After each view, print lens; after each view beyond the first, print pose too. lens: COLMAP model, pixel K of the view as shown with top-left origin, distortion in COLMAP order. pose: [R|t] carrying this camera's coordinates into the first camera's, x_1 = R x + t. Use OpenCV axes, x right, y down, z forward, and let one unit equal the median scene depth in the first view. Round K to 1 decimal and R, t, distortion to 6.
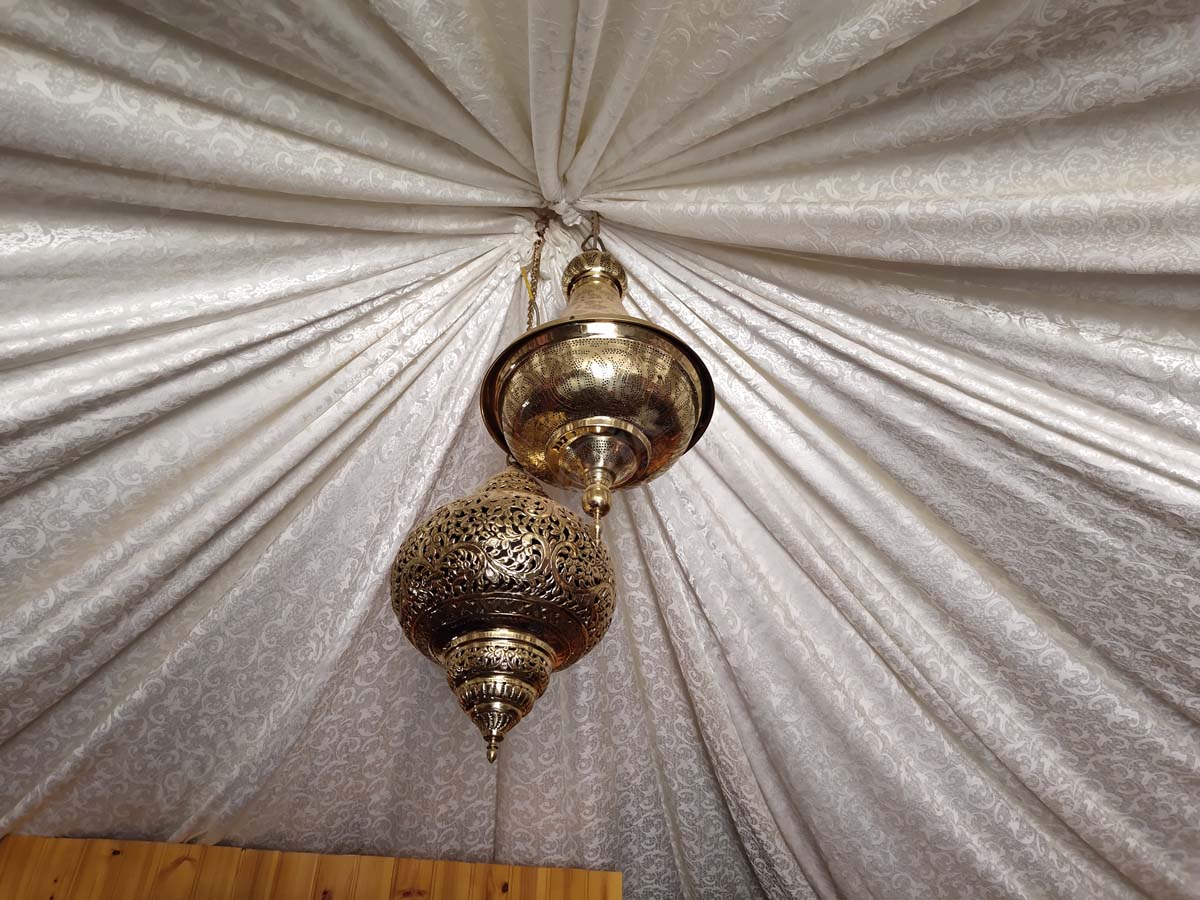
lens RADIAL K [[925.4, 0, 594.1], [0, 925.4, 449.7], [0, 0, 1]] dist [0.005696, -0.013918]
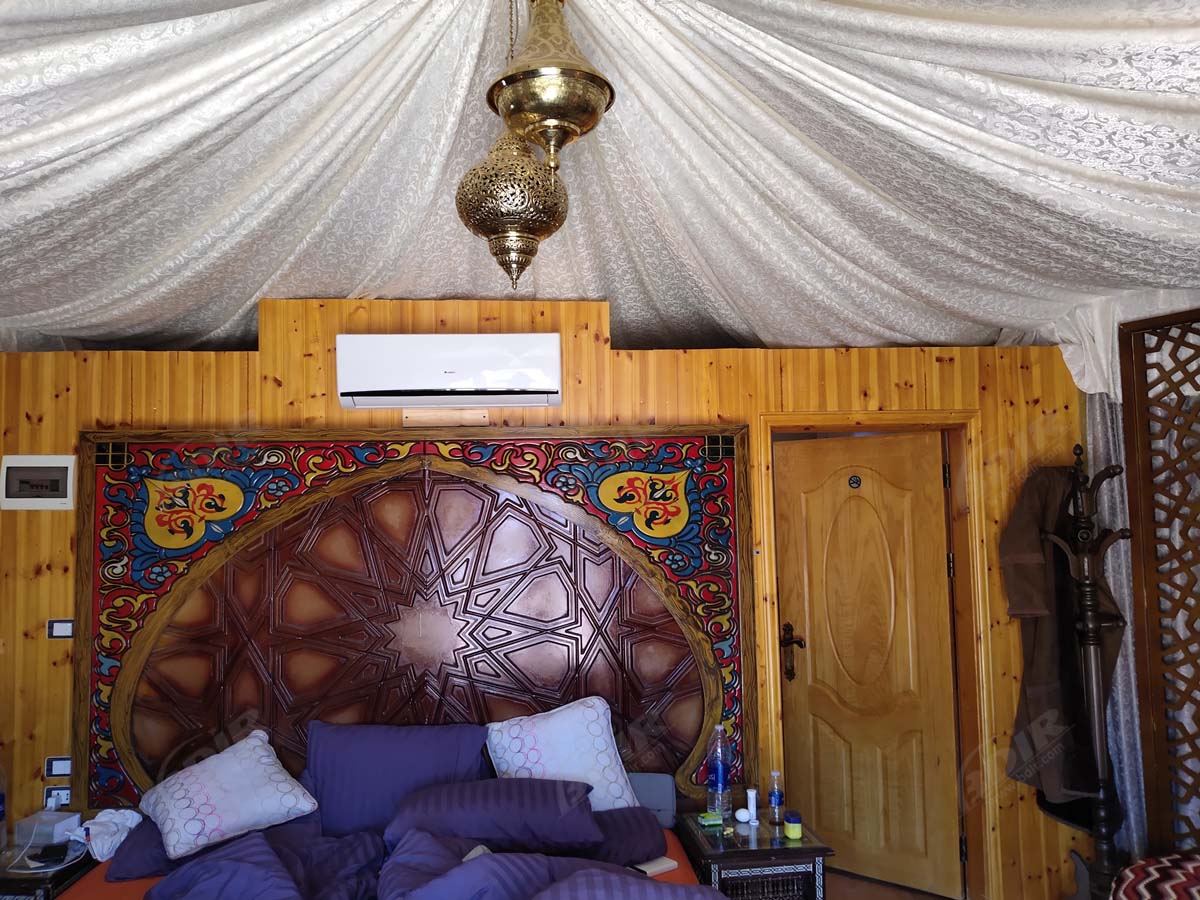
lens RADIAL K [[925.4, 0, 594.1], [0, 925.4, 449.7], [0, 0, 1]] dist [0.005696, -0.013918]
pose [[0.996385, -0.032851, -0.078344, 0.149805], [0.073623, 0.794035, 0.603397, -0.425332], [0.042386, -0.606984, 0.793583, -0.622768]]
